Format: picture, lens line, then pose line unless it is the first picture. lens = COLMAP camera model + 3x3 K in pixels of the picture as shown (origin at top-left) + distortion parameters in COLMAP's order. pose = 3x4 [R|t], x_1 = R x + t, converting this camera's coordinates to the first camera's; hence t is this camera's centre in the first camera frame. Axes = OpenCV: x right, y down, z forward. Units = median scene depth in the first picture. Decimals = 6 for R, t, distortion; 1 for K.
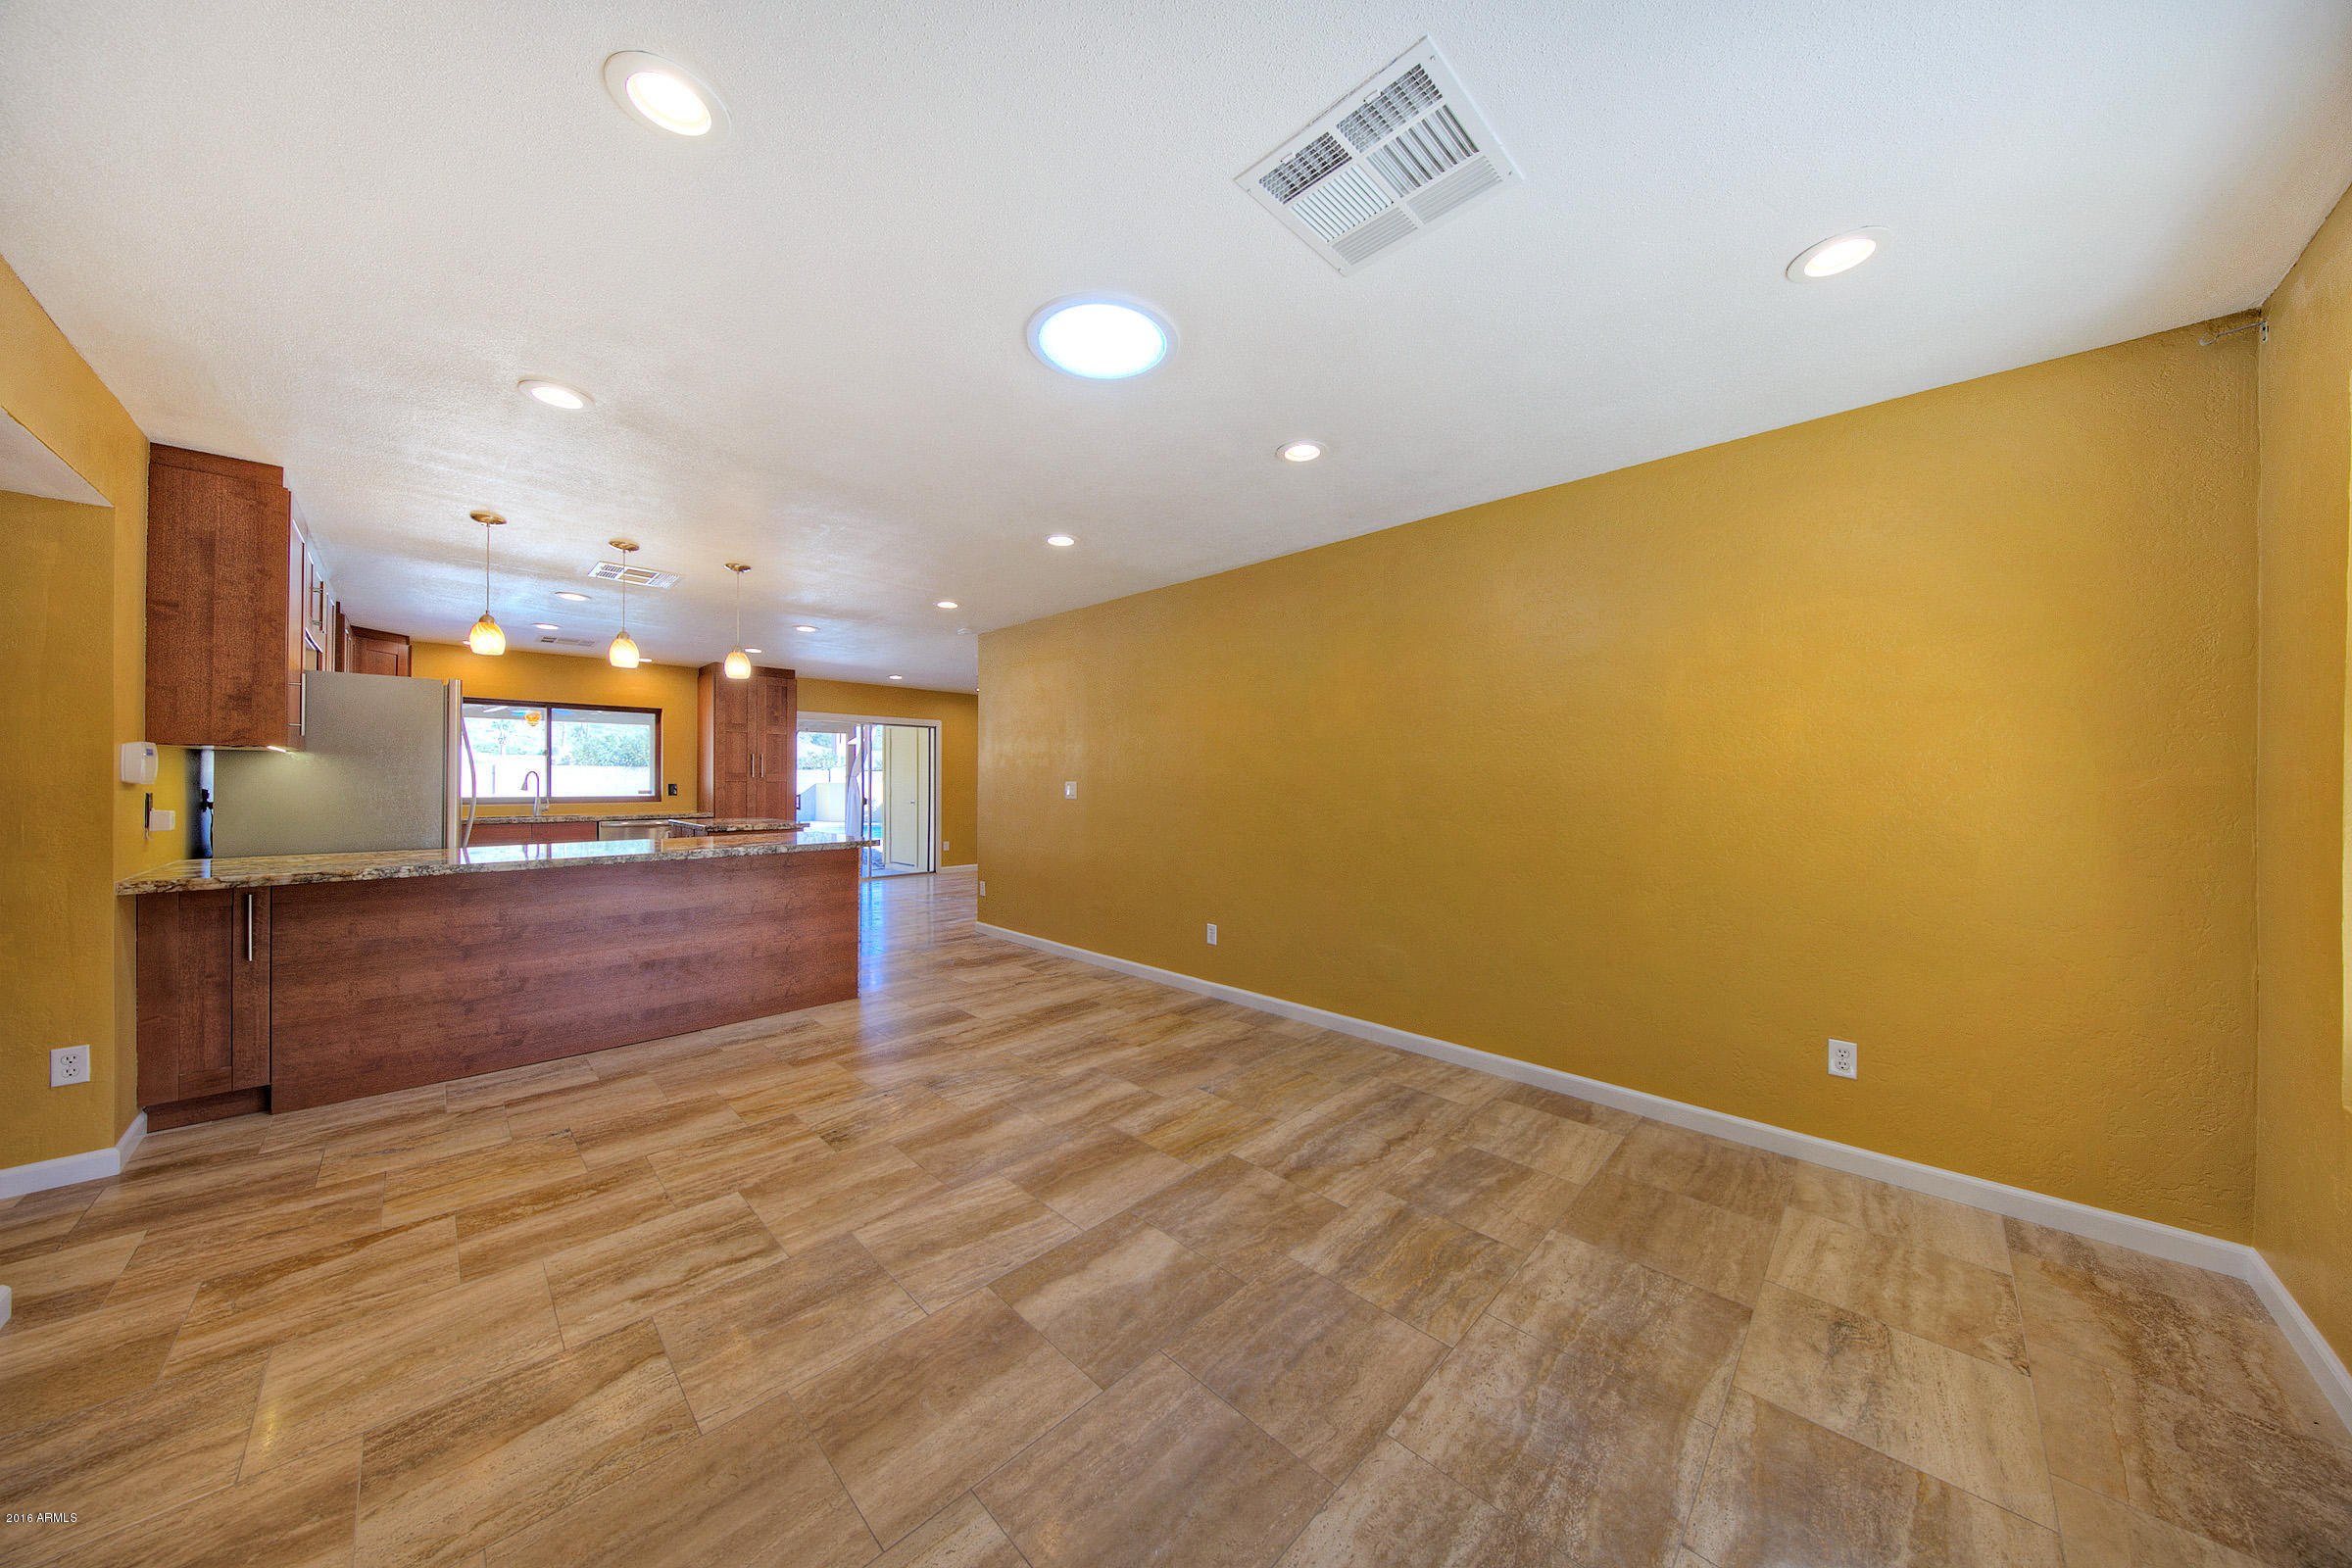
lens RADIAL K [[745.3, 0, 1184.7], [0, 745.3, 773.0], [0, 0, 1]] dist [0.010298, -0.006361]
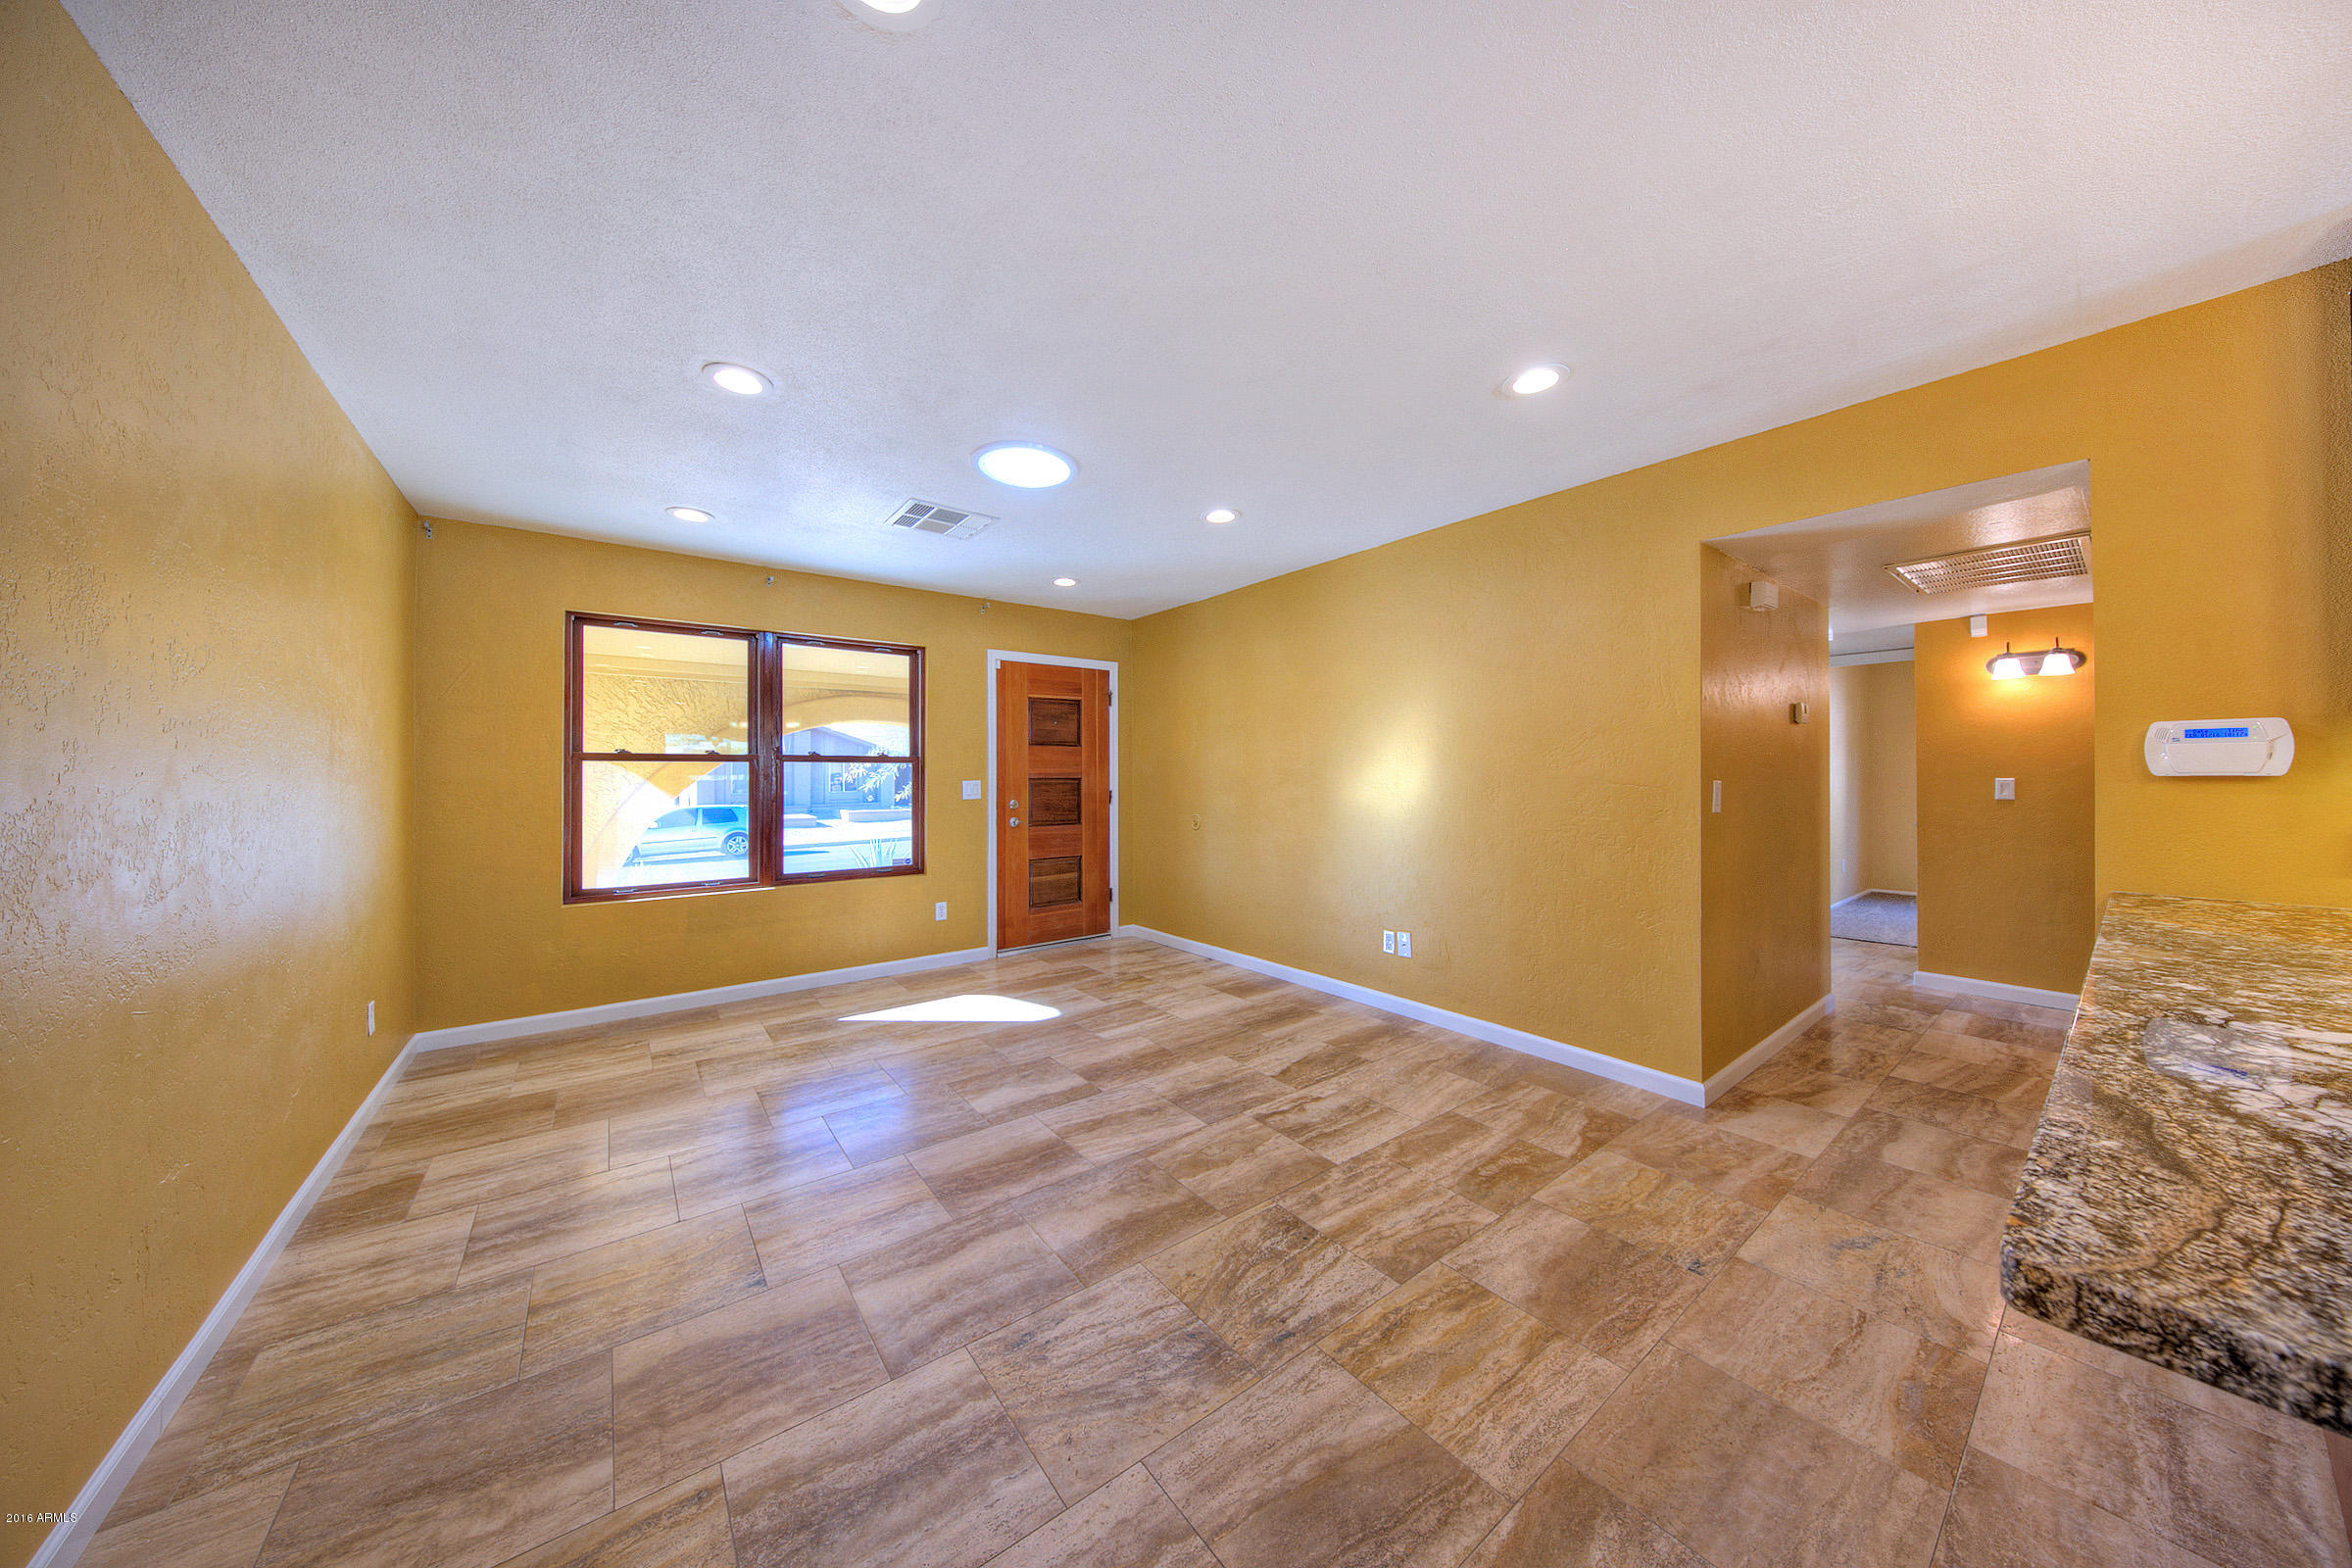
lens RADIAL K [[745.3, 0, 1184.7], [0, 745.3, 773.0], [0, 0, 1]] dist [0.010298, -0.006361]
pose [[-0.990589, 0.000999, 0.136866, -0.429031], [-0.000299, 0.999955, -0.009460, 0.018531], [-0.136869, -0.009412, -0.990544, 1.678863]]
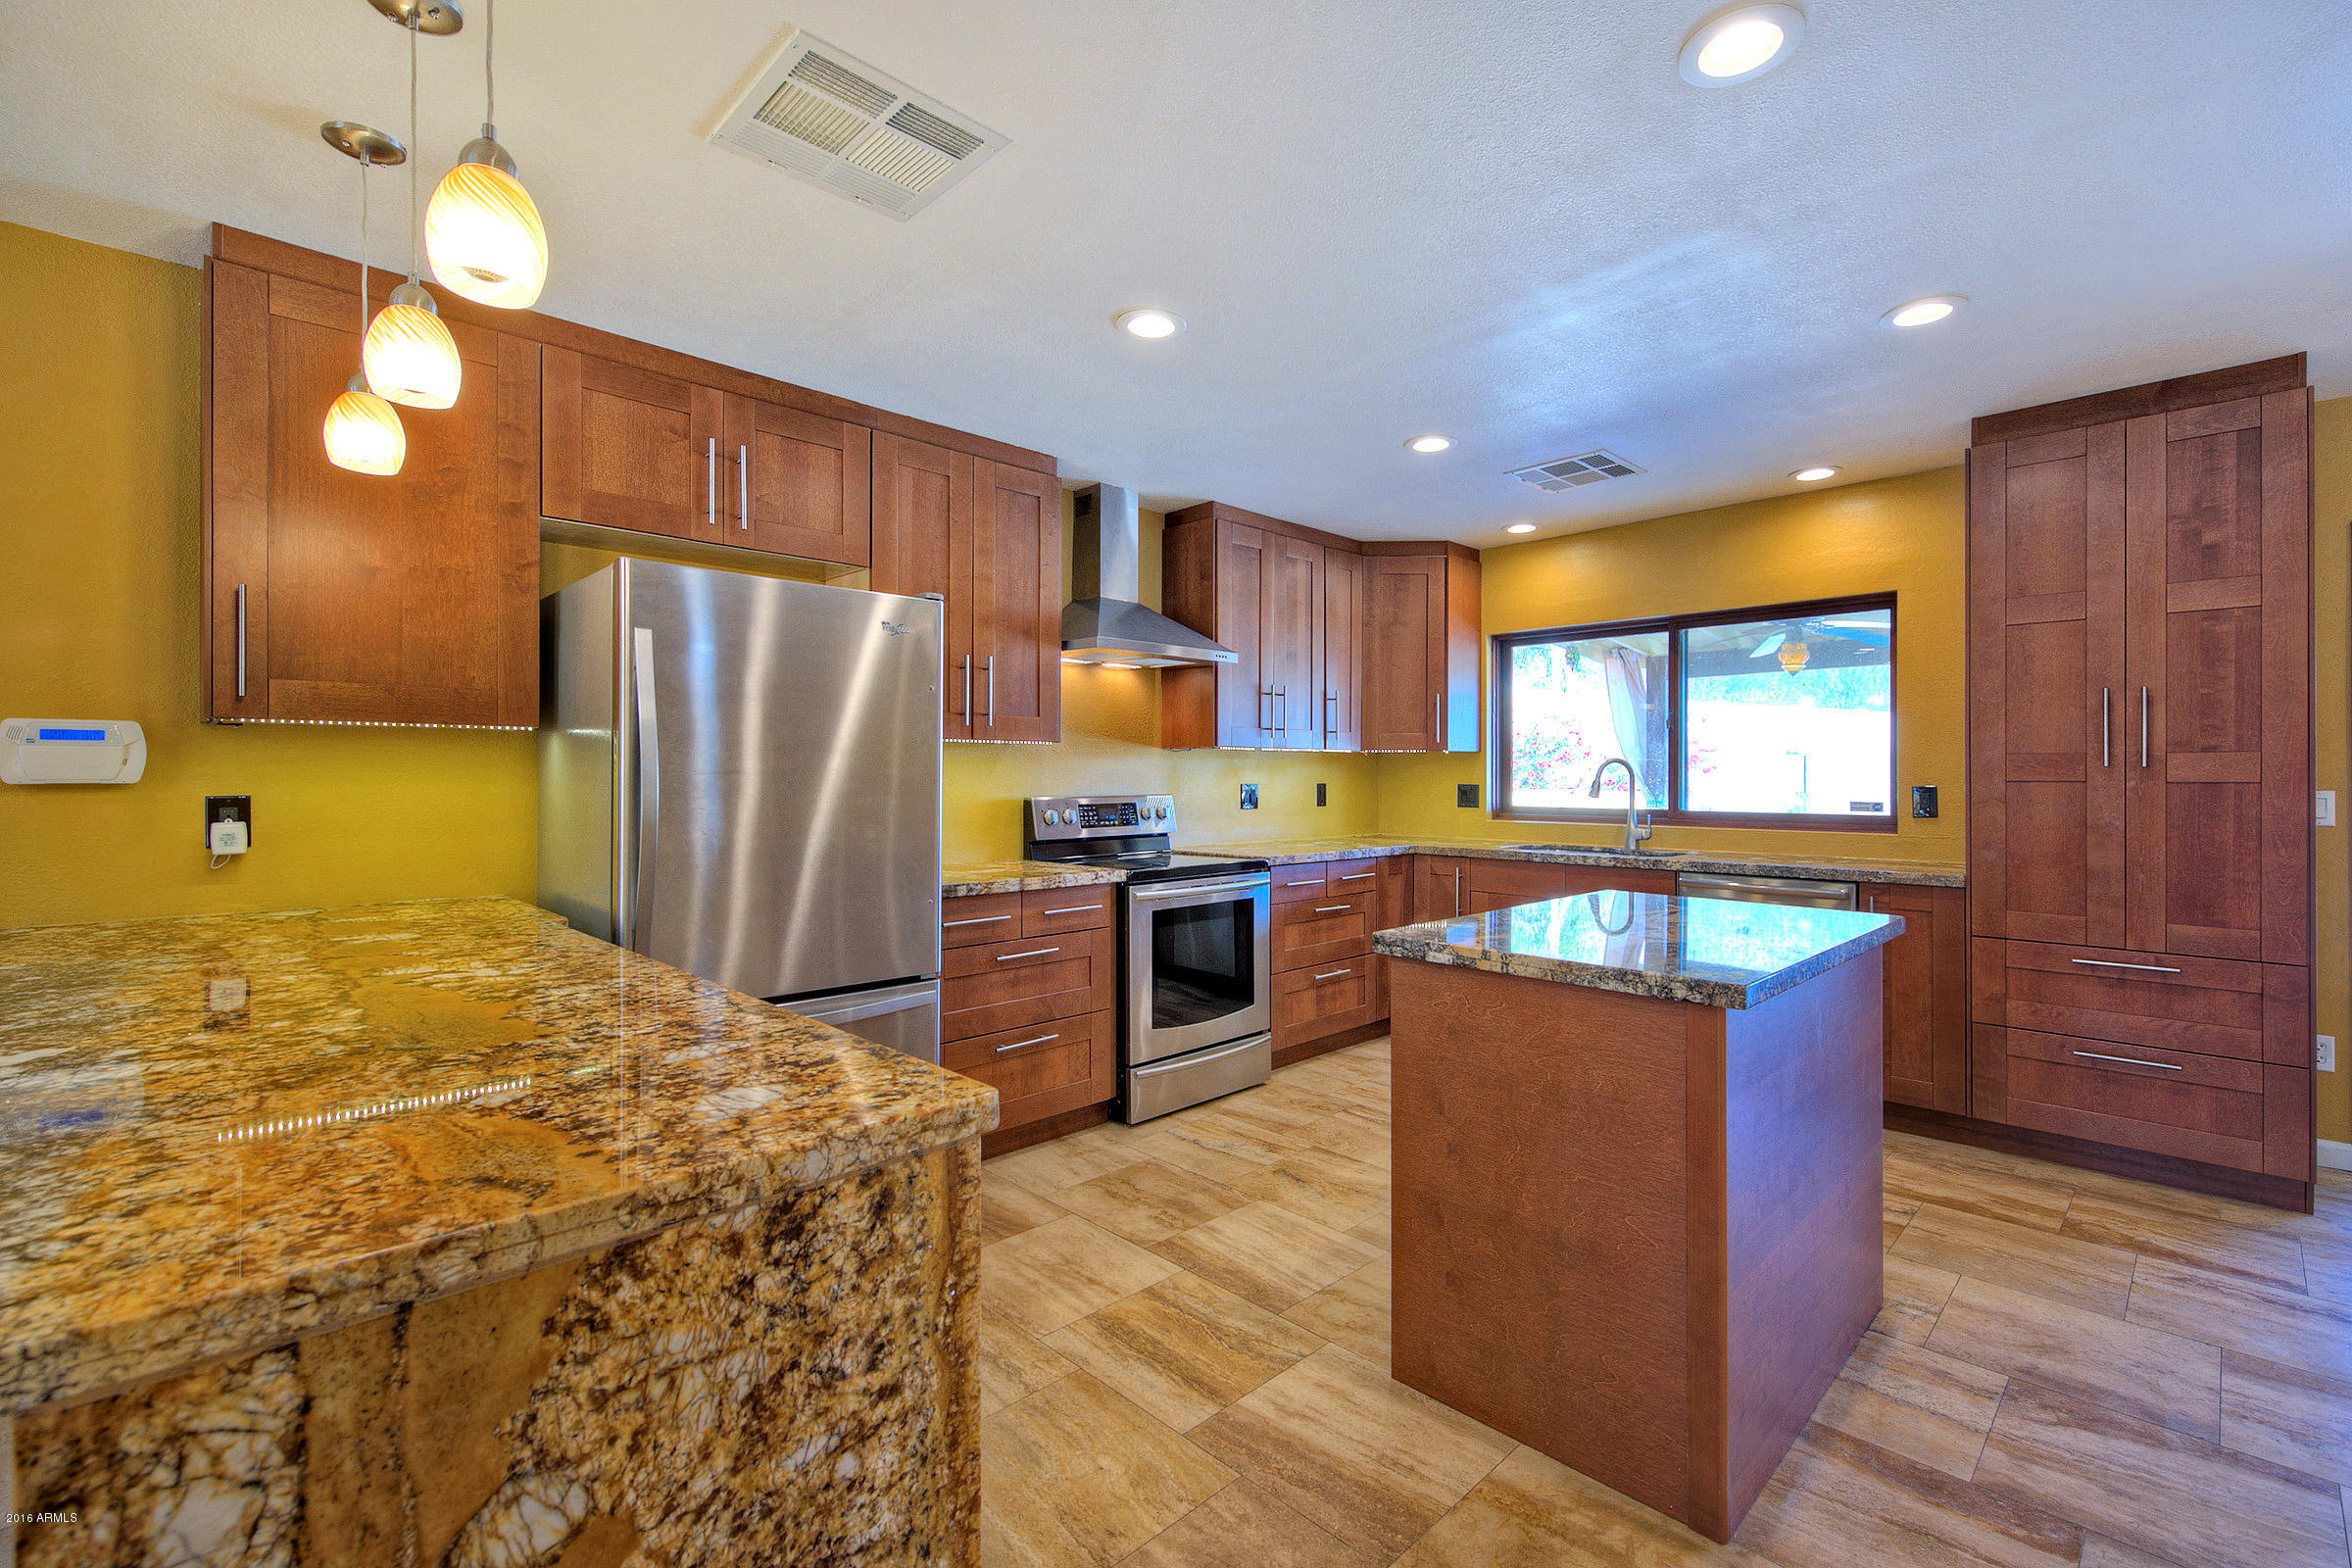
lens RADIAL K [[1022.3, 0, 1179.5], [0, 1022.3, 774.2], [0, 0, 1]] dist [0.014626, -0.006790]
pose [[-0.017785, -0.004423, -0.999832, -0.457799], [0.009812, 0.999941, -0.004598, 0.019670], [0.999794, -0.009892, -0.017740, 1.777929]]
